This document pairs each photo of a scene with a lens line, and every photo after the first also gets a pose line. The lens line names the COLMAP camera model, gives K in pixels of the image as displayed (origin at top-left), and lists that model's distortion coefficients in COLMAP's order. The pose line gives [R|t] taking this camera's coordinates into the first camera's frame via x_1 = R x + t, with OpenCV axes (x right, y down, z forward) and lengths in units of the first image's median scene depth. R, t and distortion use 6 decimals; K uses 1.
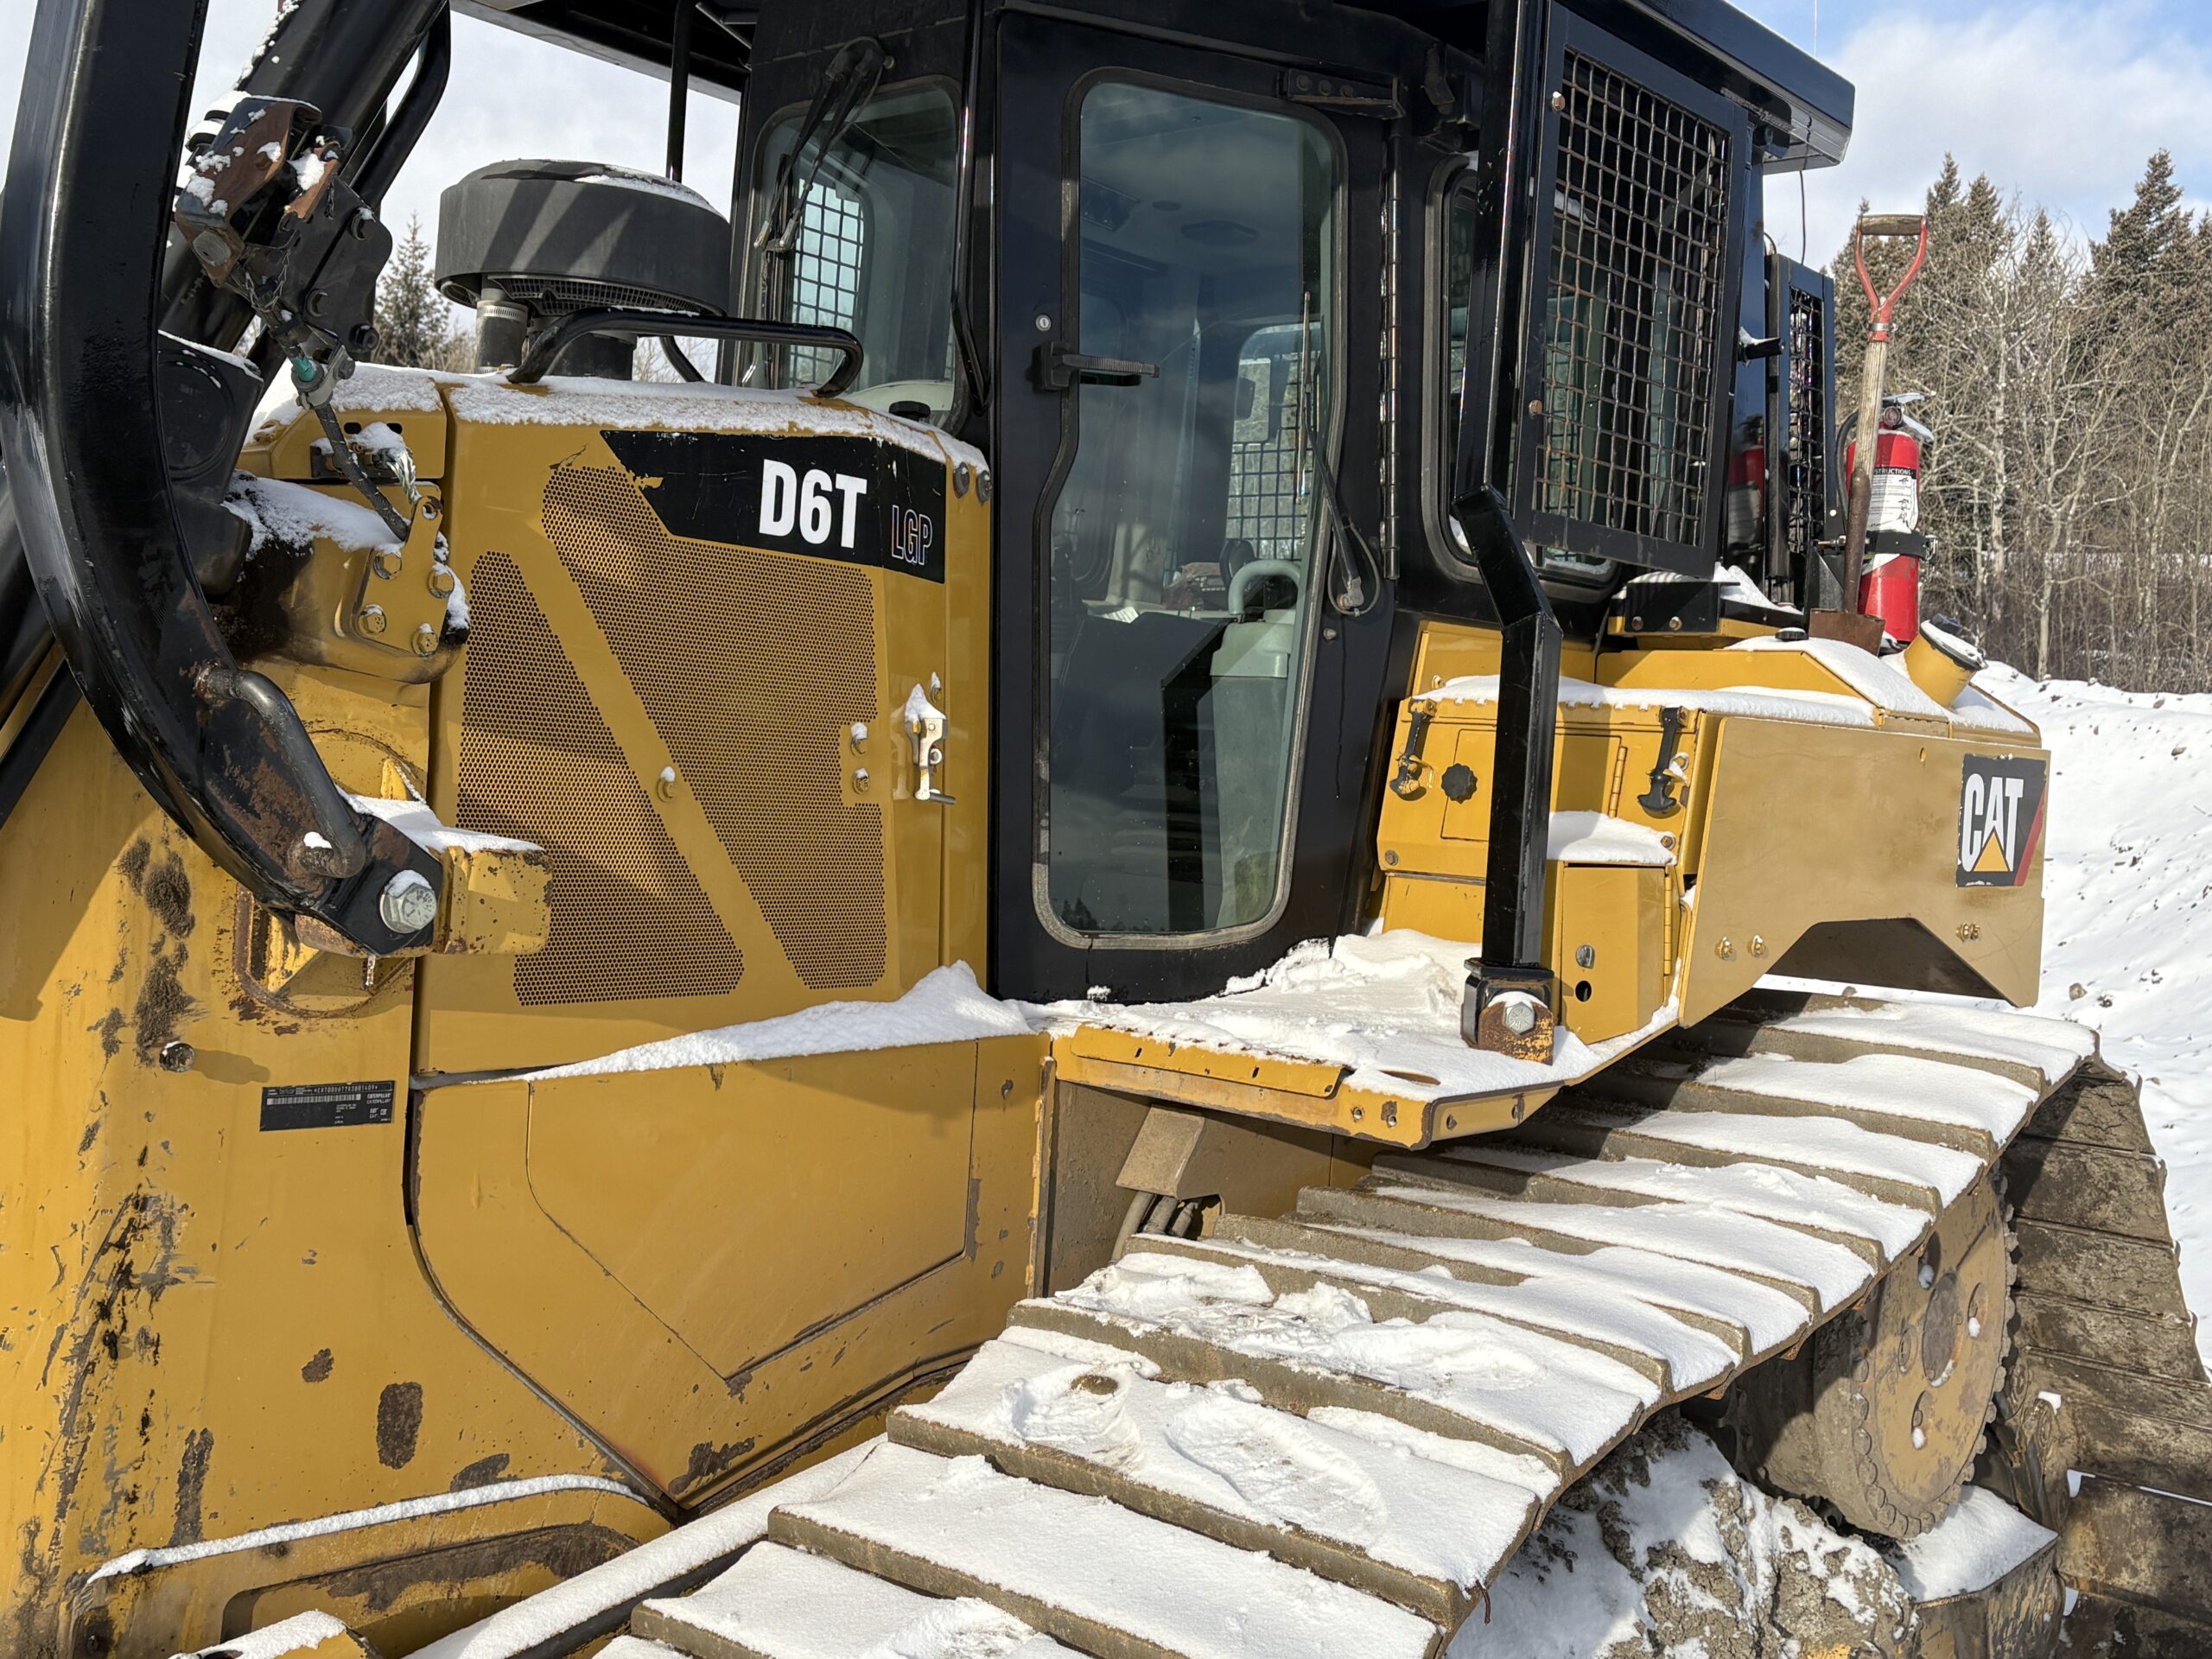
lens RADIAL K [[2401.1, 0, 1106.0], [0, 2401.1, 829.5], [0, 0, 1]] dist [0.076093, -0.116915]
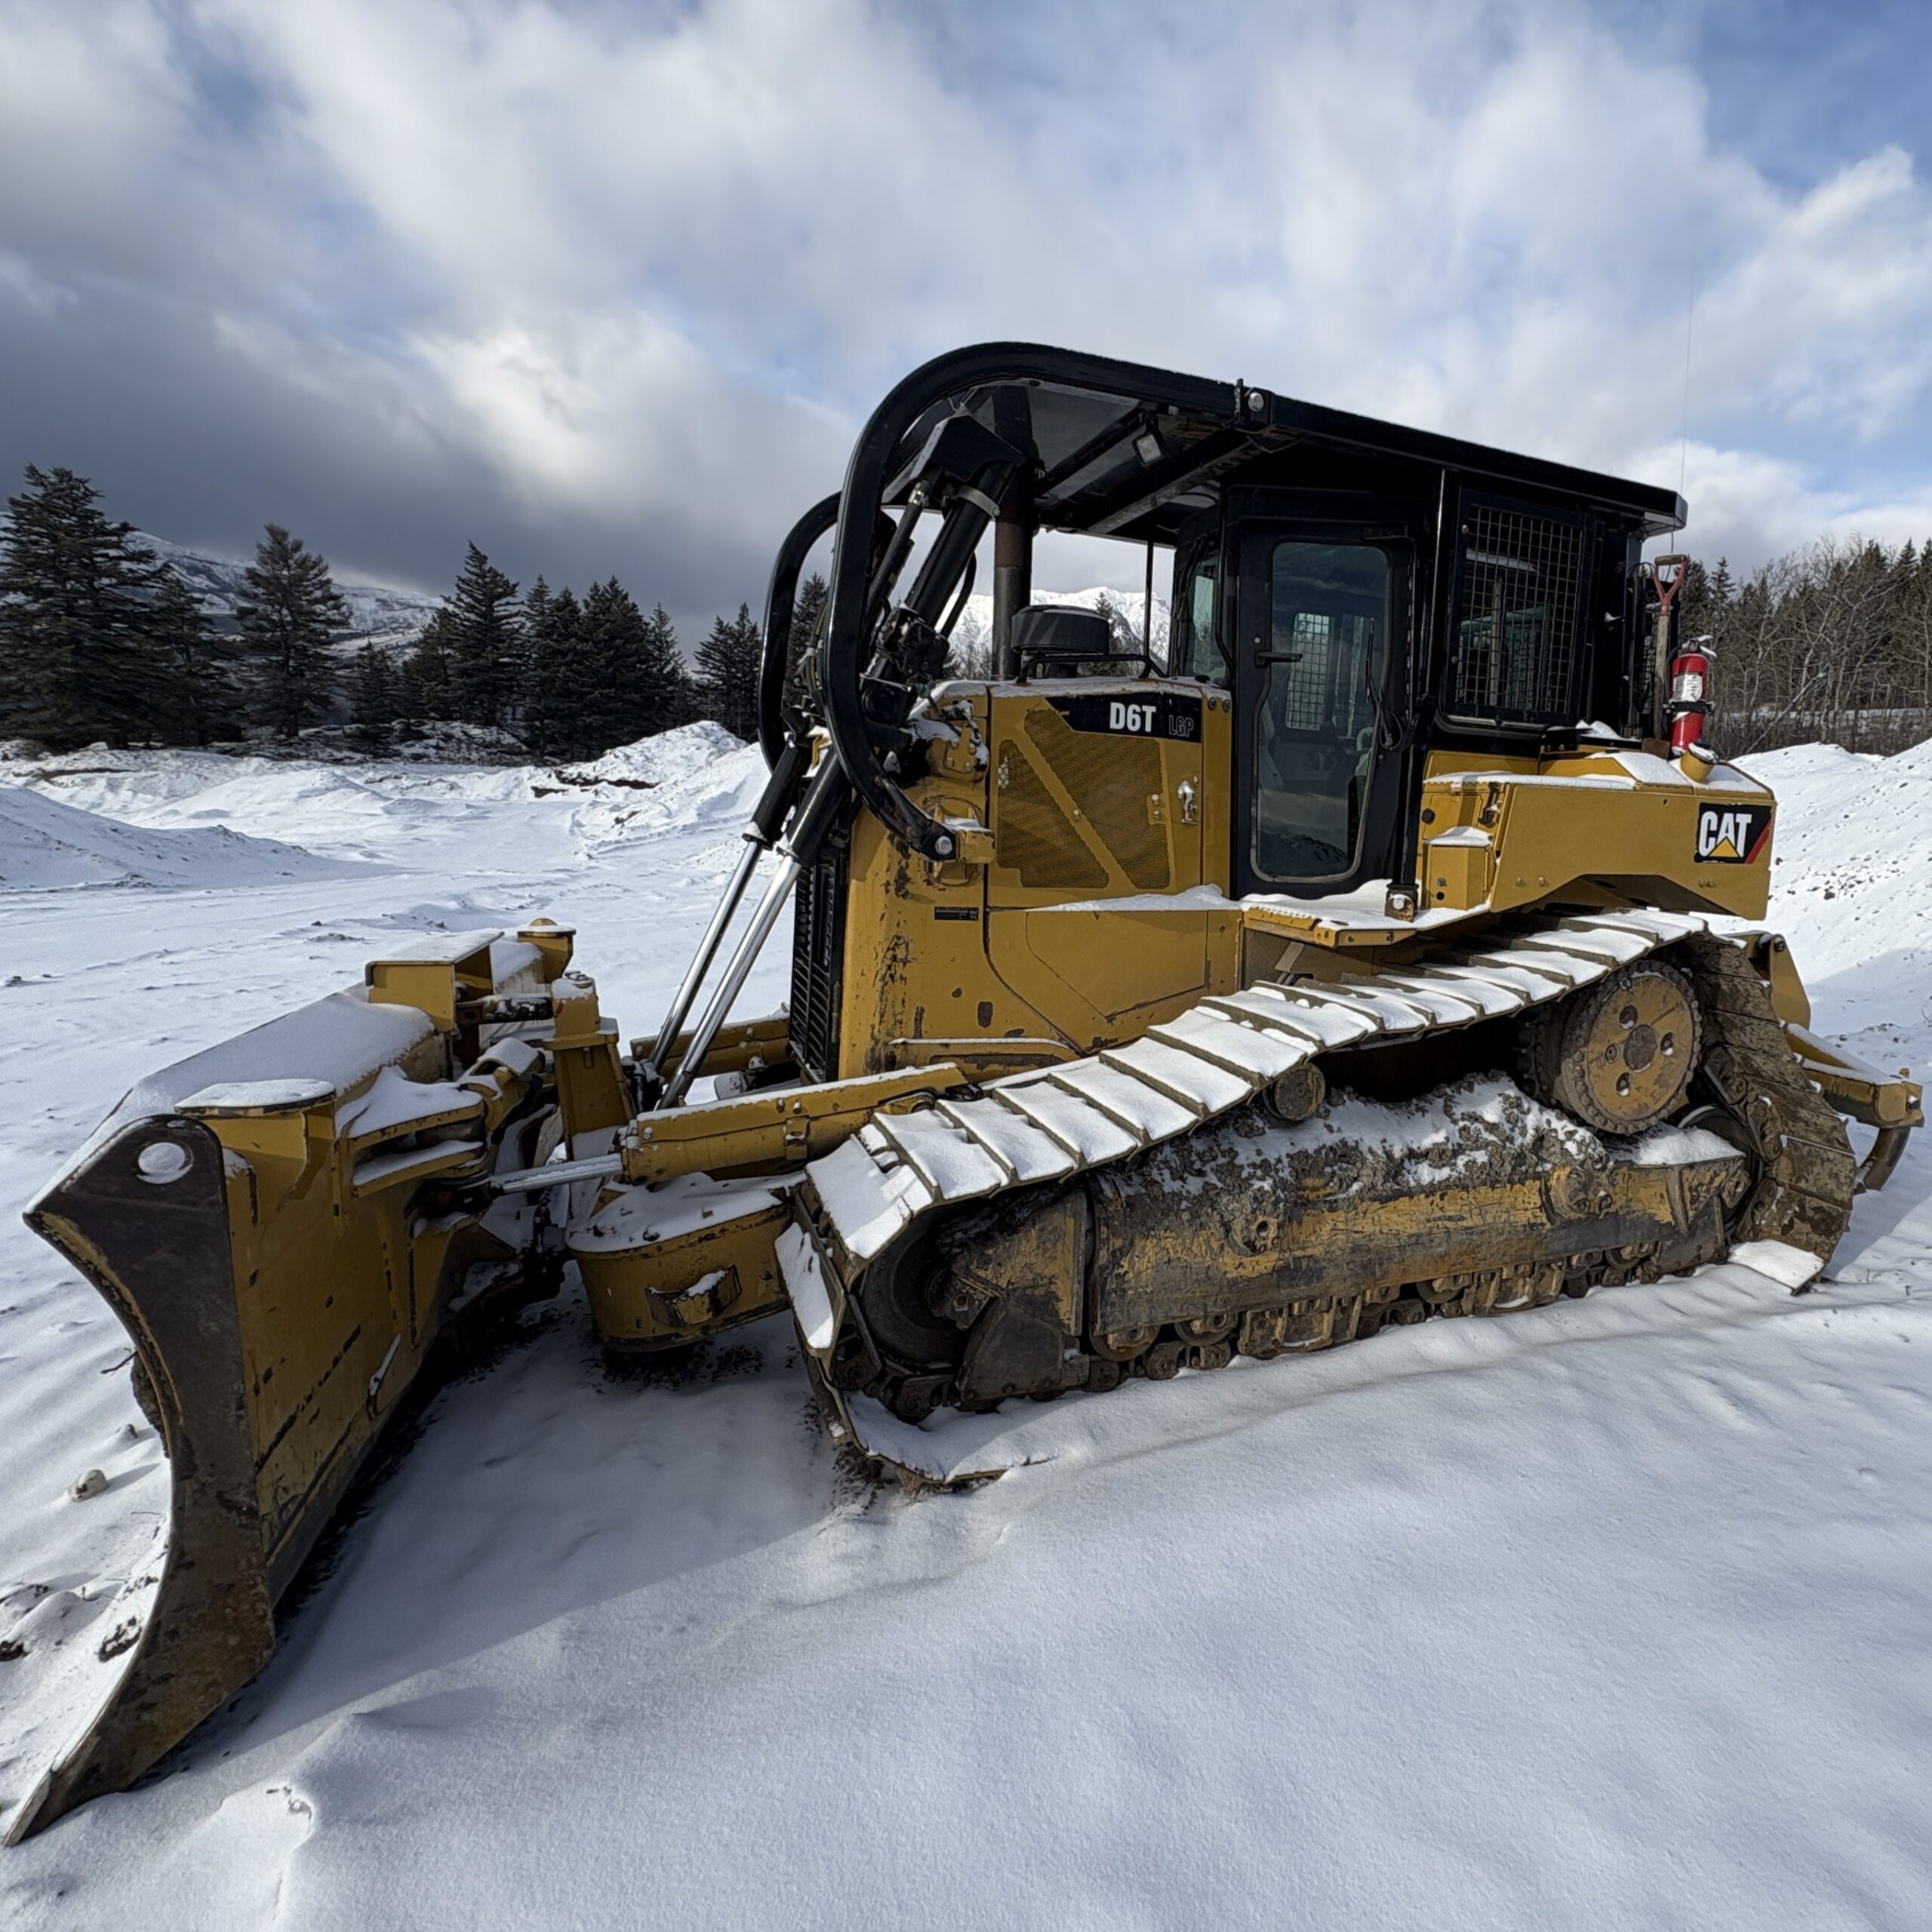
lens RADIAL K [[913.5, 0, 966.0], [0, 913.5, 966.0], [0, 0, 1]] dist [-0.003140, -0.000018]
pose [[0.909529, 0.055999, -0.411851, 0.155614], [-0.001927, 0.991440, 0.130549, 0.016618], [0.415636, -0.117944, 0.901851, -0.094528]]
